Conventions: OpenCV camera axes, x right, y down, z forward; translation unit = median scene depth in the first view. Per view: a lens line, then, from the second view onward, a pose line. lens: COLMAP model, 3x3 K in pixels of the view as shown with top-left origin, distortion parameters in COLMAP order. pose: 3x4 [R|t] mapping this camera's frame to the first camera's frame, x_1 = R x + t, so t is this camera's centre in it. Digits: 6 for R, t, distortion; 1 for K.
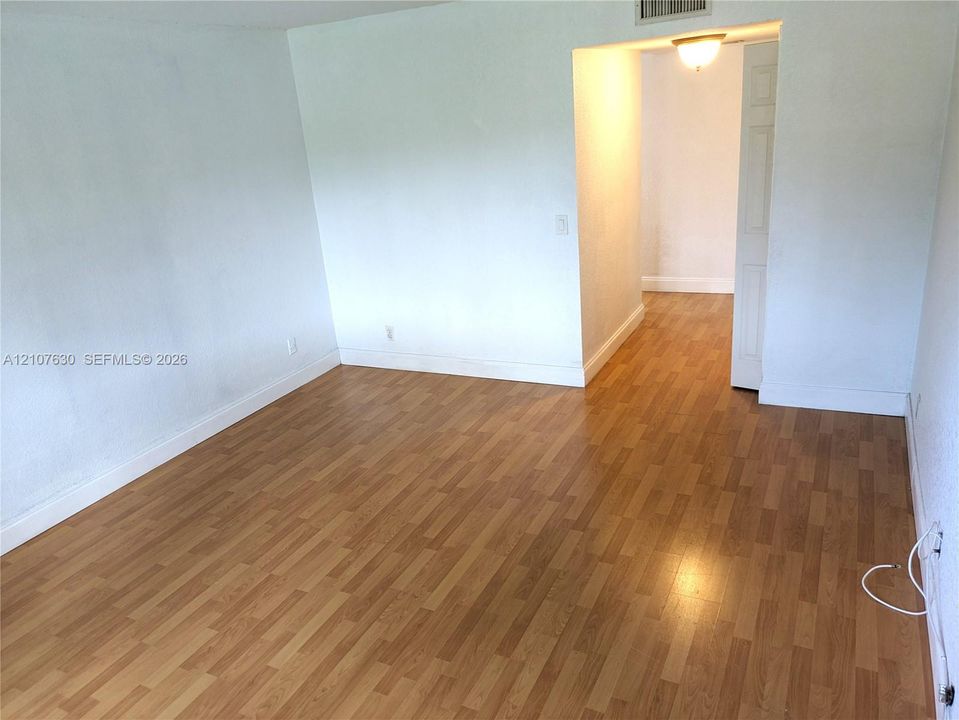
lens RADIAL K [[717.5, 0, 473.6], [0, 717.5, 364.5], [0, 0, 1]] dist [0.033282, -0.019369]
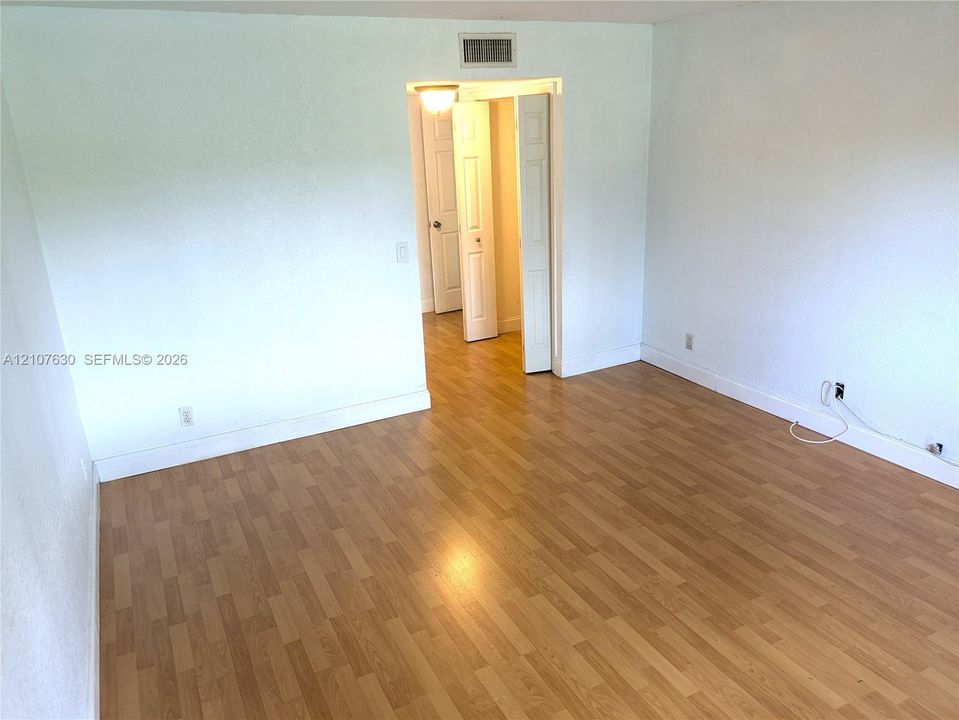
lens RADIAL K [[717.5, 0, 476.3], [0, 717.5, 355.5], [0, 0, 1]] dist [0.033282, -0.019369]
pose [[0.588766, -0.184597, 0.786943, -0.726923], [0.264789, 0.963900, 0.028000, -0.063140], [-0.763703, 0.191888, 0.616390, 0.377077]]
